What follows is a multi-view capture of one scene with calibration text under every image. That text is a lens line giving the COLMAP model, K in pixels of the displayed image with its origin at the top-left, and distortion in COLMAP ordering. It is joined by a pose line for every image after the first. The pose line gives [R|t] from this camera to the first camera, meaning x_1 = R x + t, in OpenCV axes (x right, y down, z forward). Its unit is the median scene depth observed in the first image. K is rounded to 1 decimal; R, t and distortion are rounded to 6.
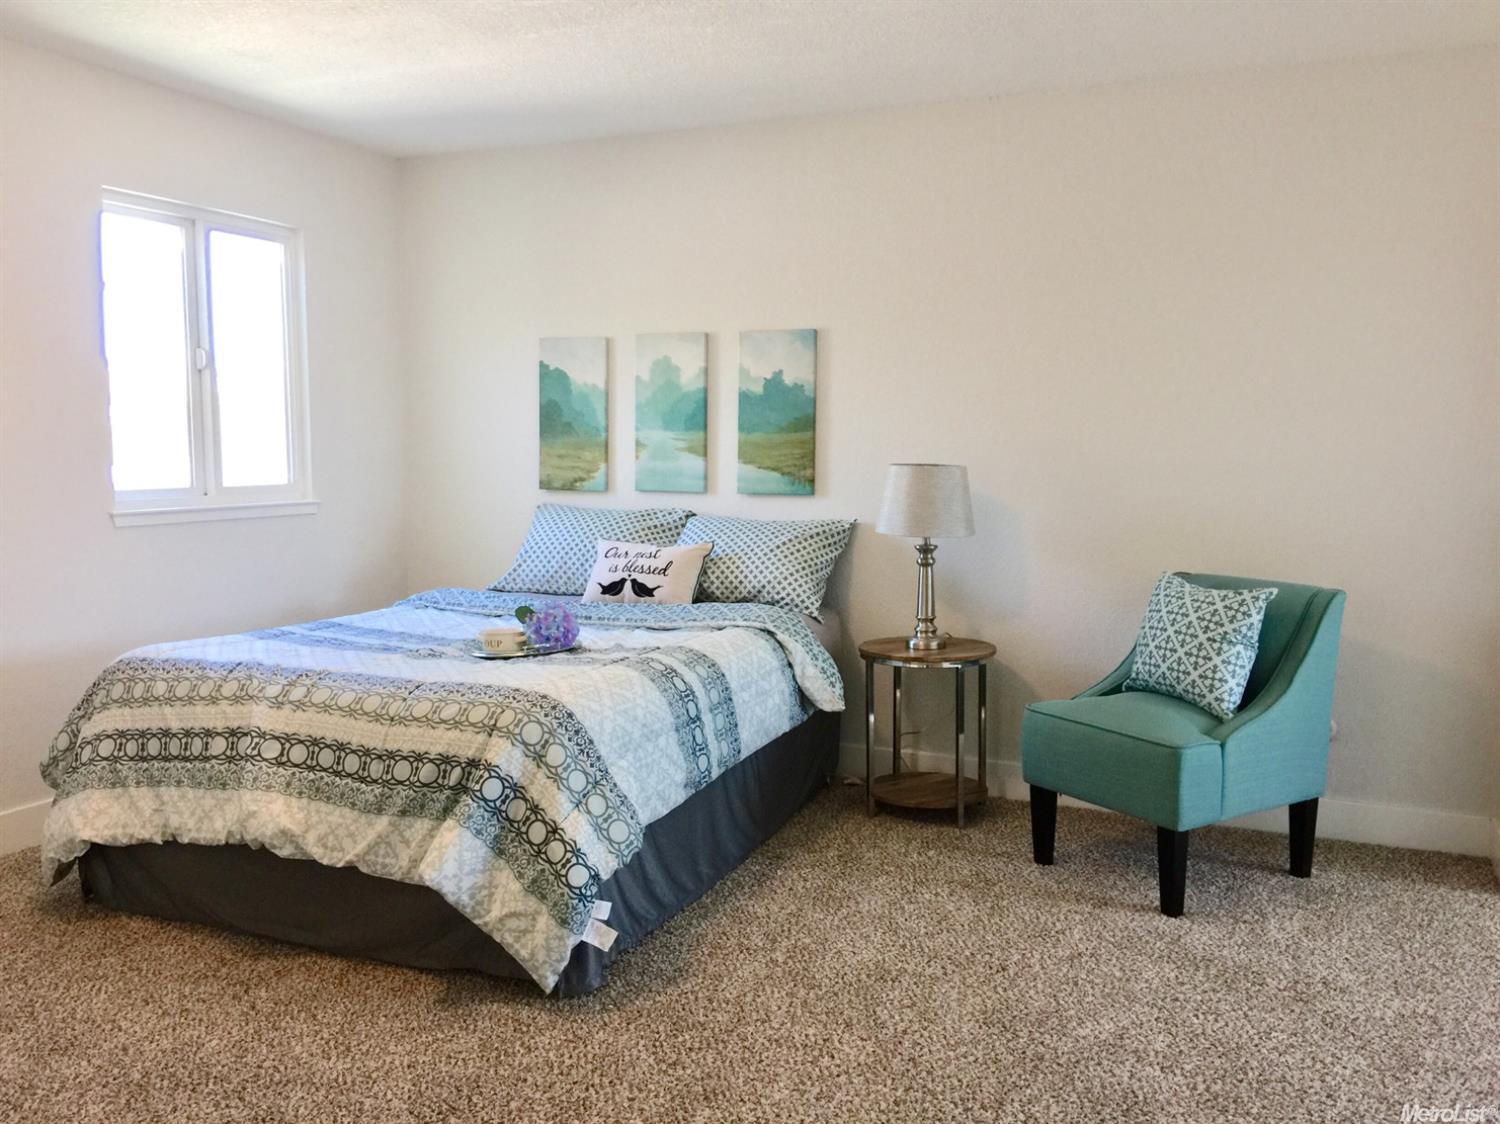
lens RADIAL K [[1279.0, 0, 751.4], [0, 1279.0, 550.8], [0, 0, 1]] dist [0.101908, -0.168843]
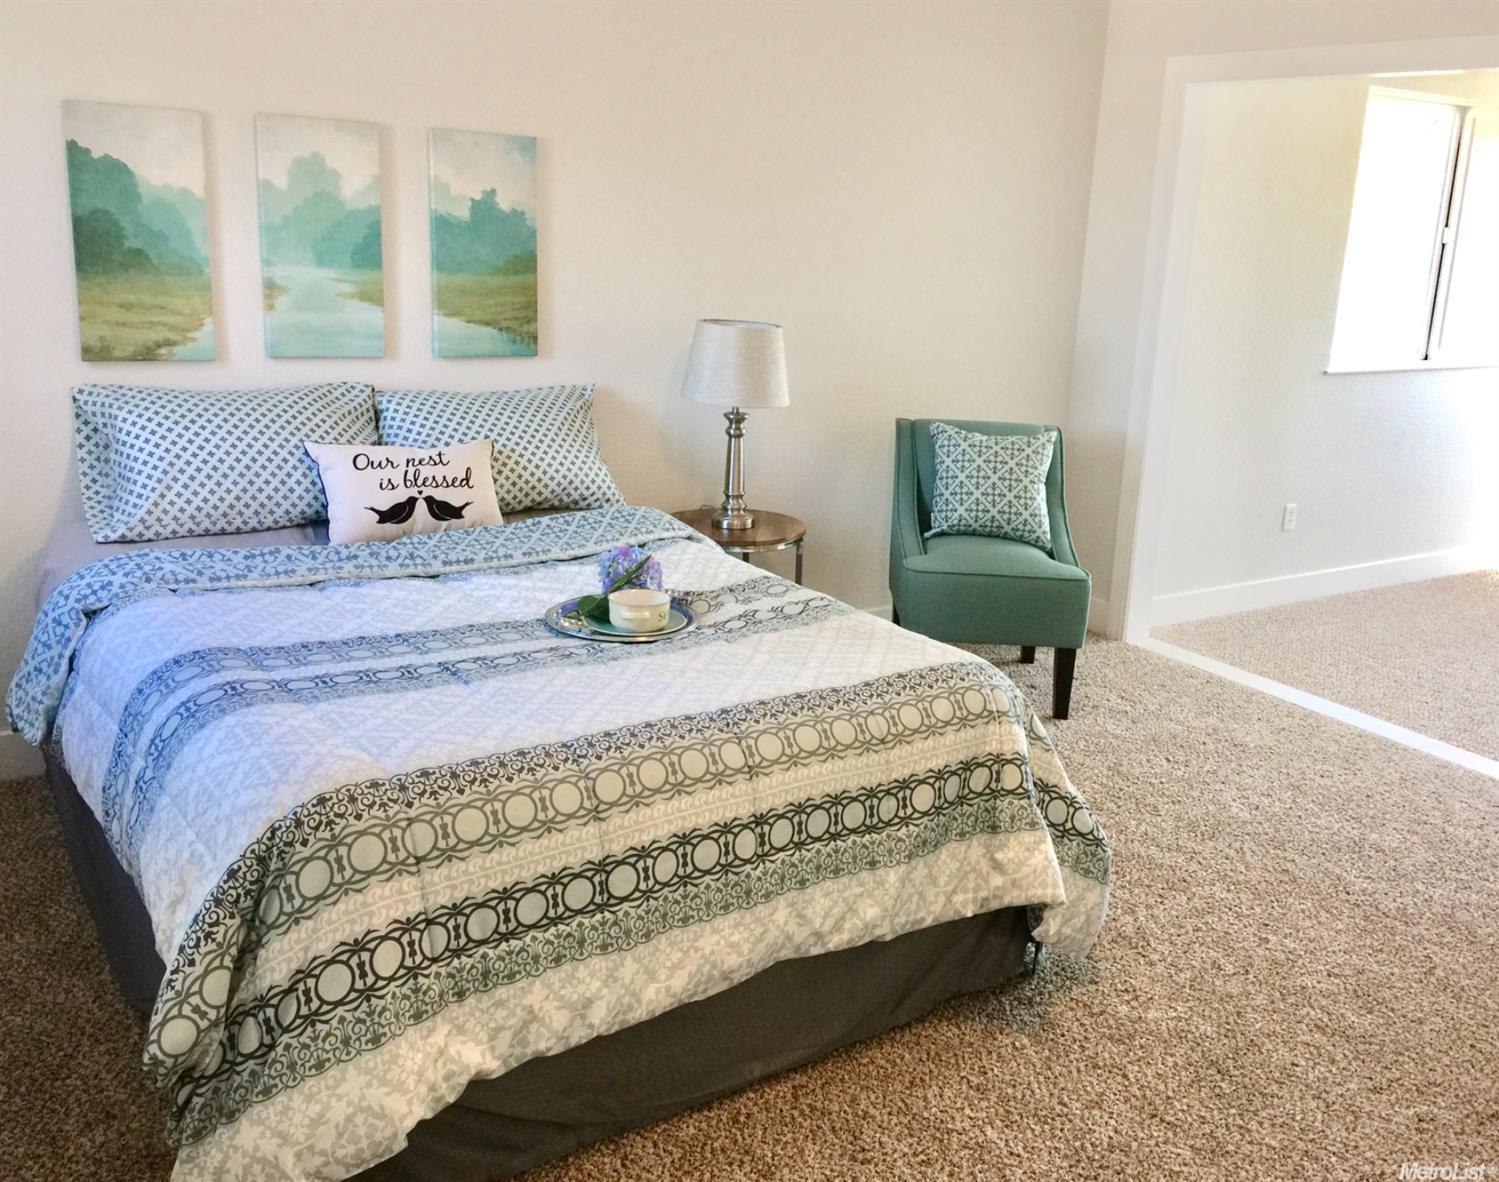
lens RADIAL K [[1508.4, 0, 749.5], [0, 1508.4, 591.0], [0, 0, 1]] dist [0.169620, -0.350049]
pose [[0.496532, -0.205912, 0.843242, -0.687801], [0.015673, 0.973424, 0.228472, -0.110936], [-0.867877, -0.100228, 0.486563, 0.399083]]
